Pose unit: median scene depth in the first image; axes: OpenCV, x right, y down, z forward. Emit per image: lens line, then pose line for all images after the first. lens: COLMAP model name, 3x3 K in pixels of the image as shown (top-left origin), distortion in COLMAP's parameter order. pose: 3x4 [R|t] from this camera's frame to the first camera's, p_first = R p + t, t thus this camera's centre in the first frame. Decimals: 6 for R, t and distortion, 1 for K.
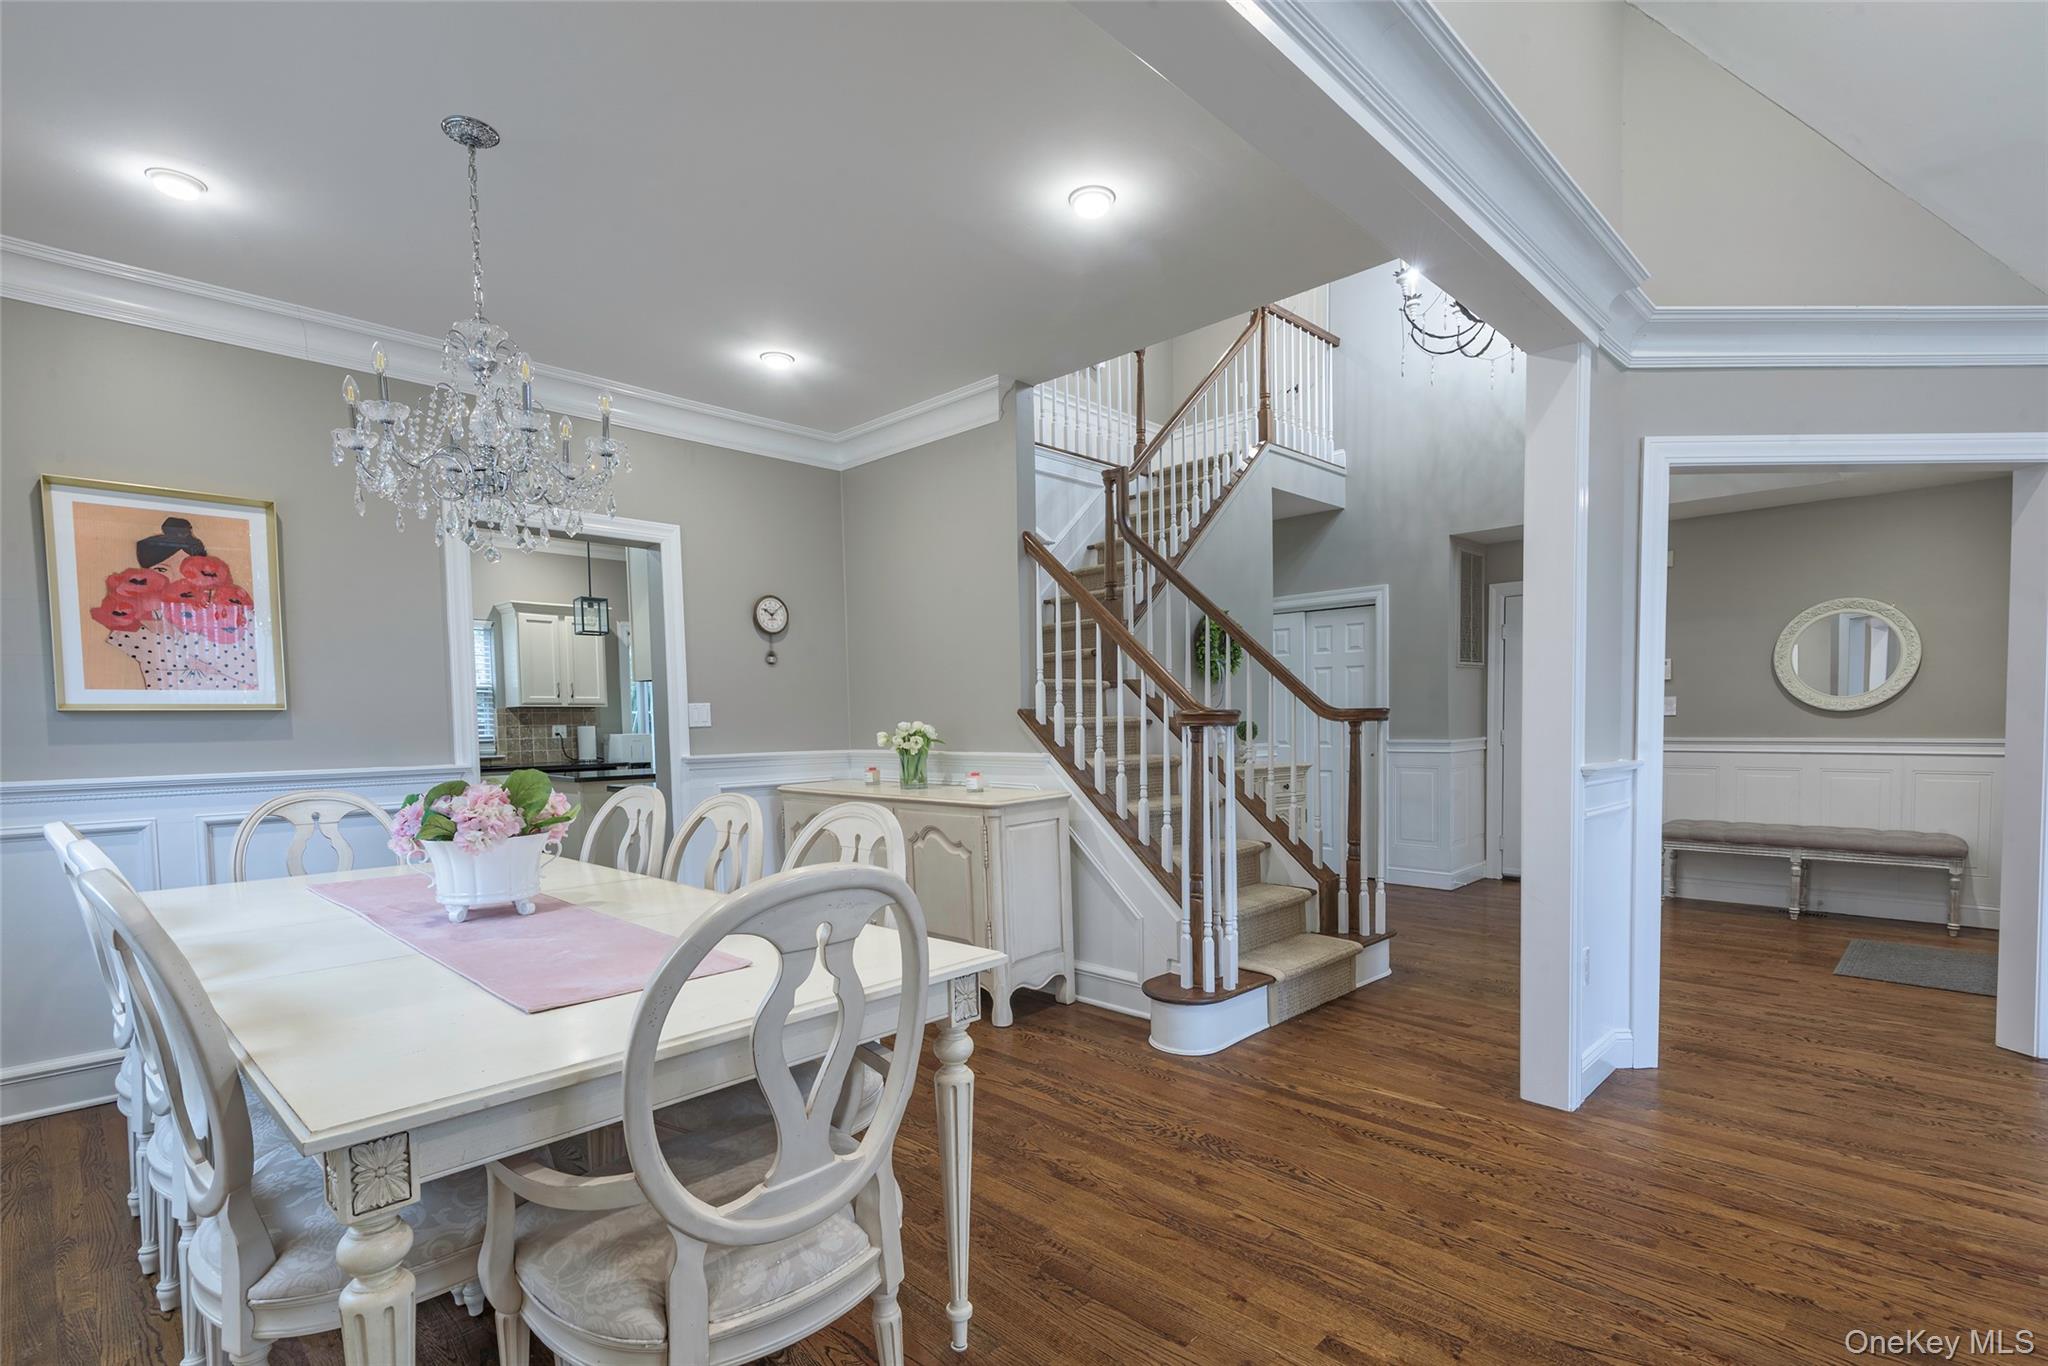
lens RADIAL K [[947.2, 0, 1025.6], [0, 947.2, 763.8], [0, 0, 1]] dist [0.034976, -0.022194]
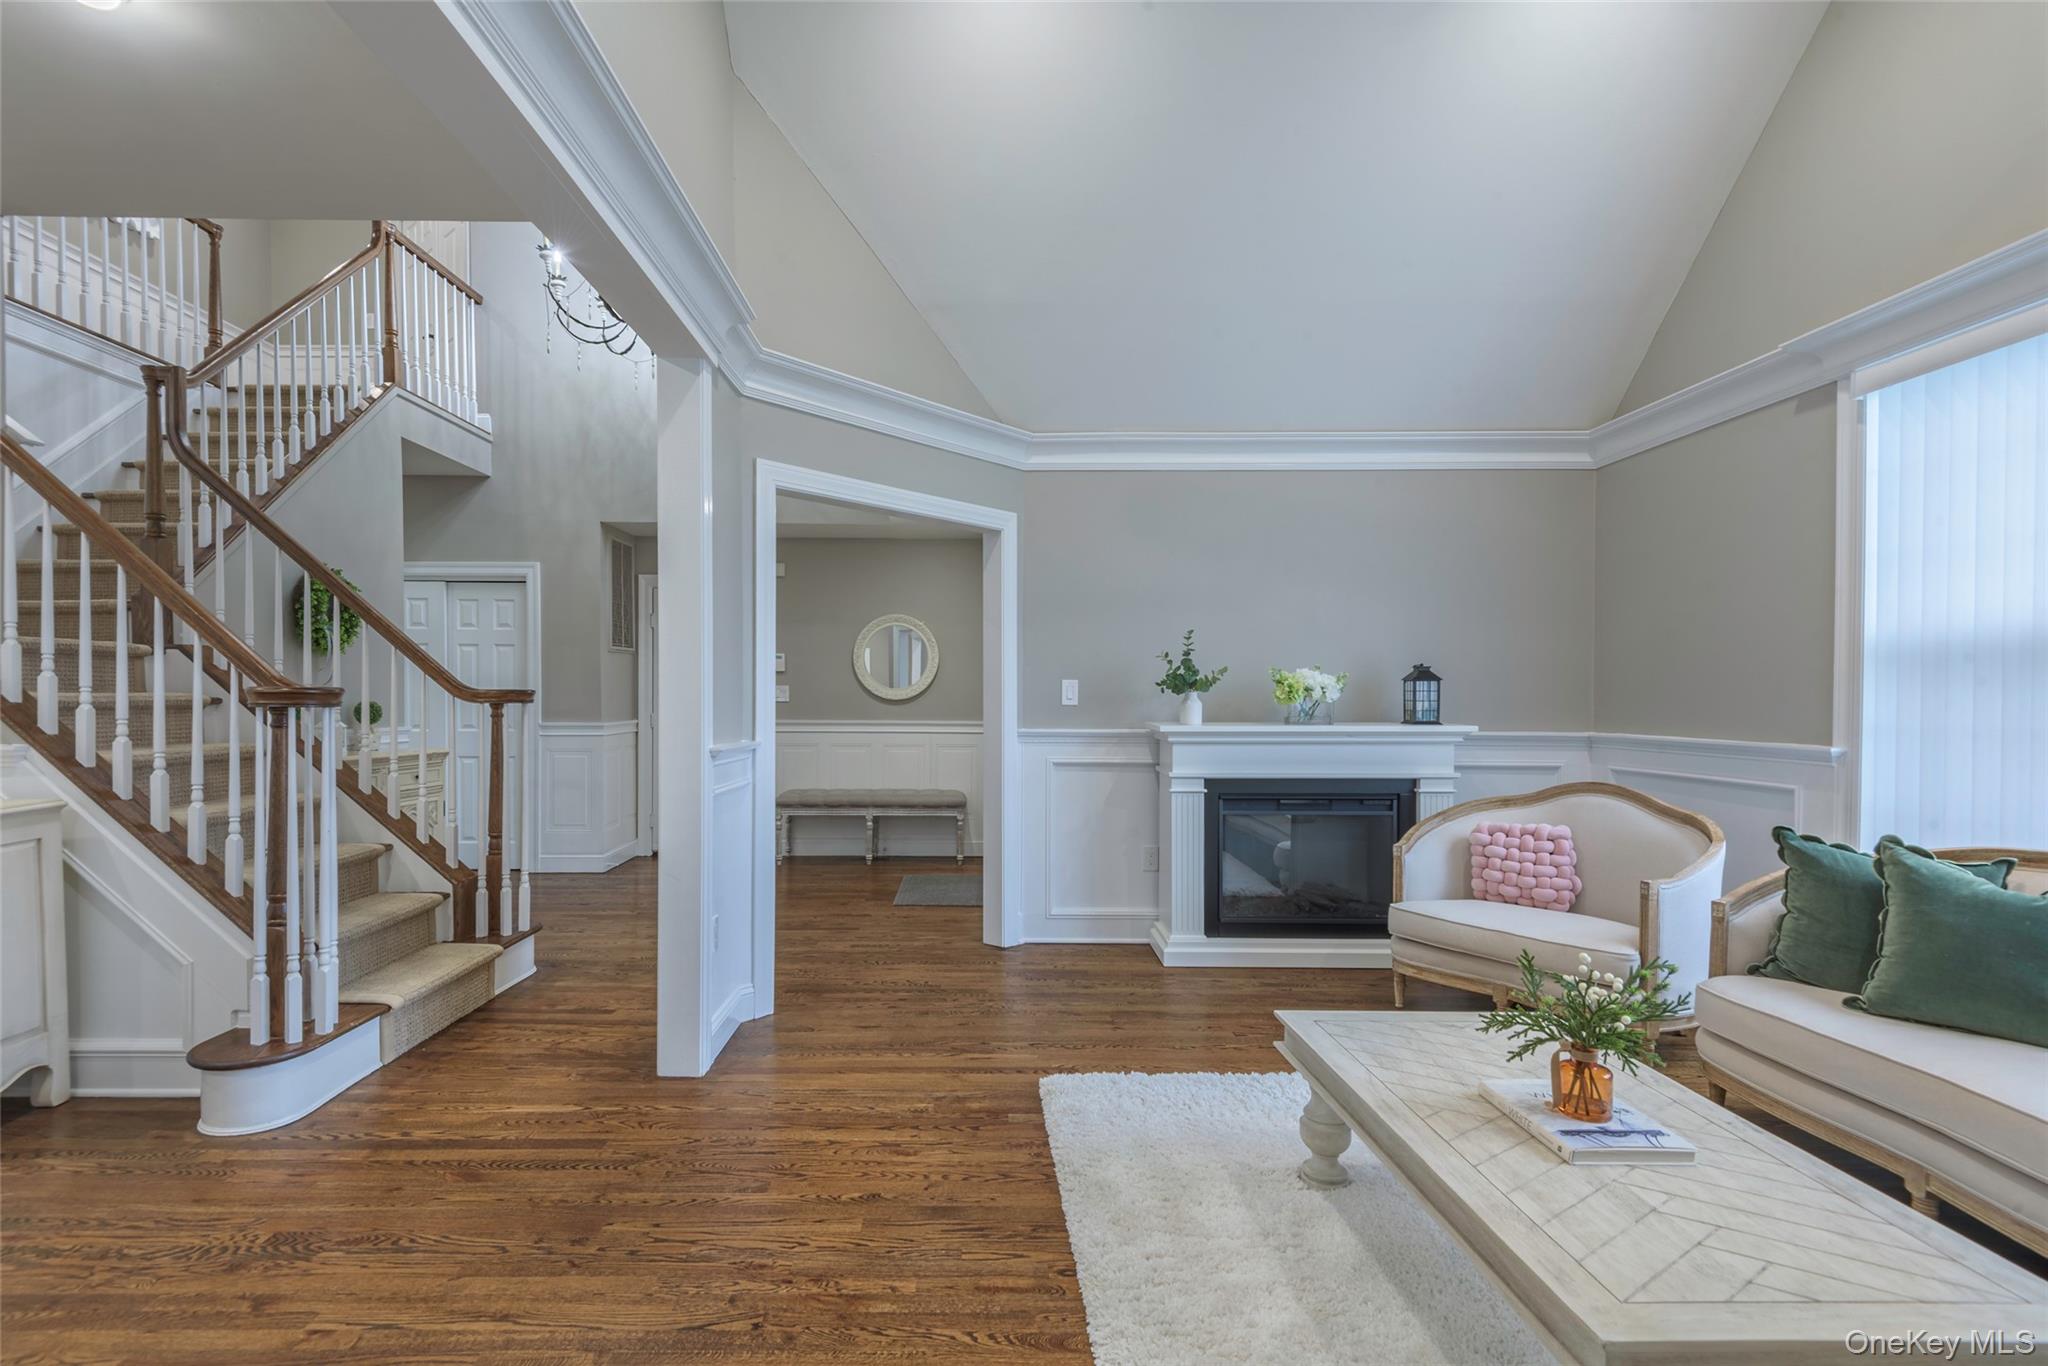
lens RADIAL K [[956.6, 0, 940.2], [0, 956.6, 706.4], [0, 0, 1]] dist [0.014896, -0.000555]
pose [[0.731647, 0.009754, 0.681614, 0.031649], [0.018630, 0.999238, -0.034297, -0.002068], [-0.681429, 0.037792, 0.730907, 0.028714]]
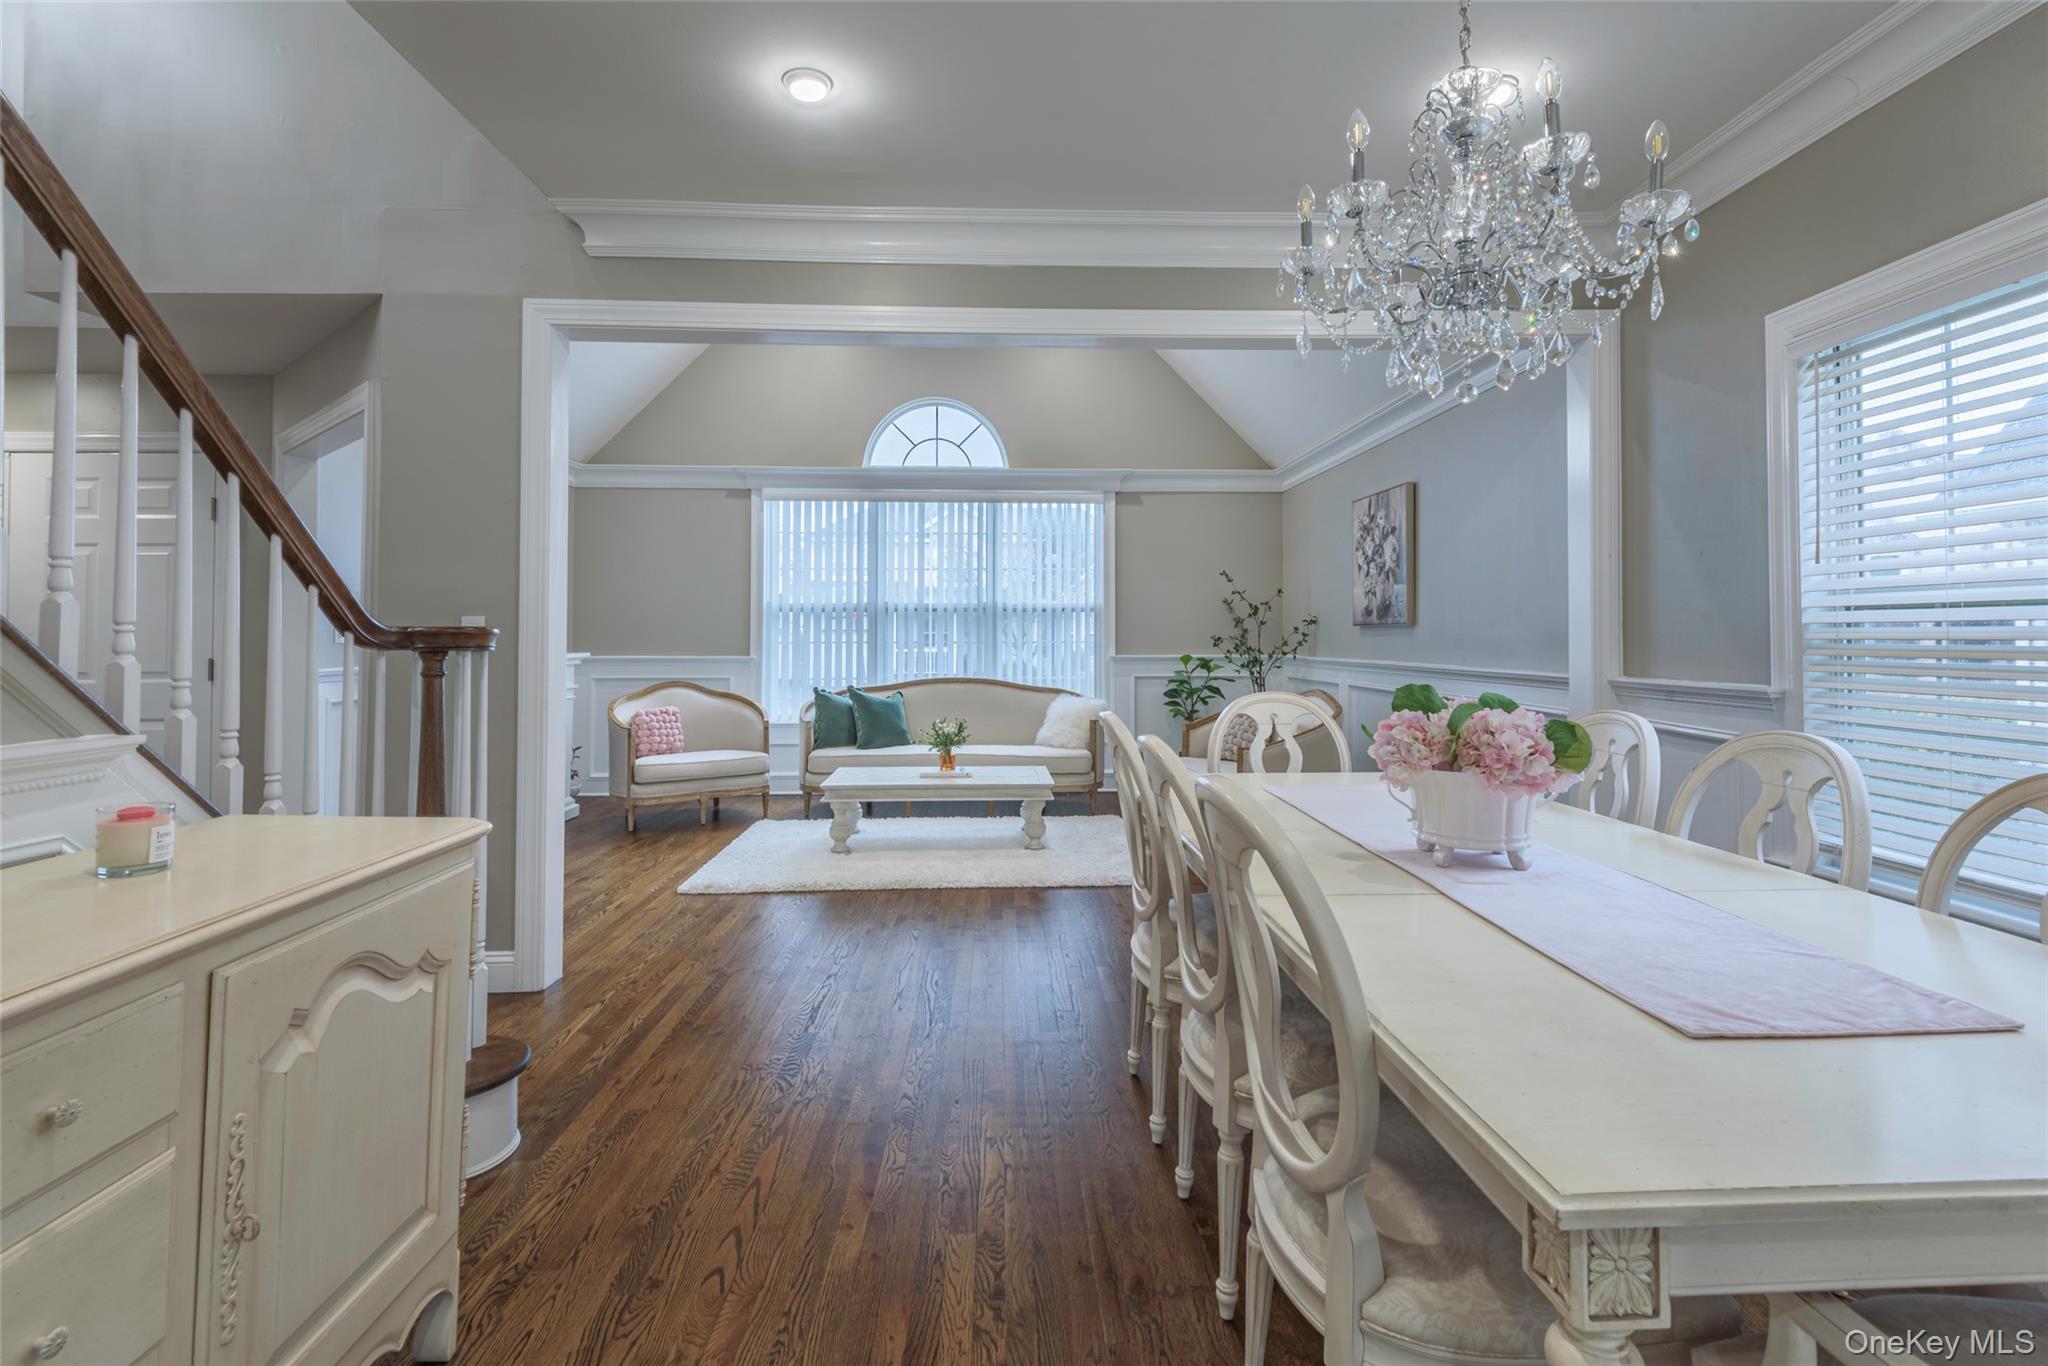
lens RADIAL K [[1001.8, 0, 1062.8], [0, 1001.8, 613.3], [0, 0, 1]] dist [0.030909, -0.000087]
pose [[-0.742019, 0.029194, 0.669743, -0.534682], [0.043067, 0.999064, 0.004165, -0.044619], [-0.668994, 0.031934, -0.742581, 1.106983]]
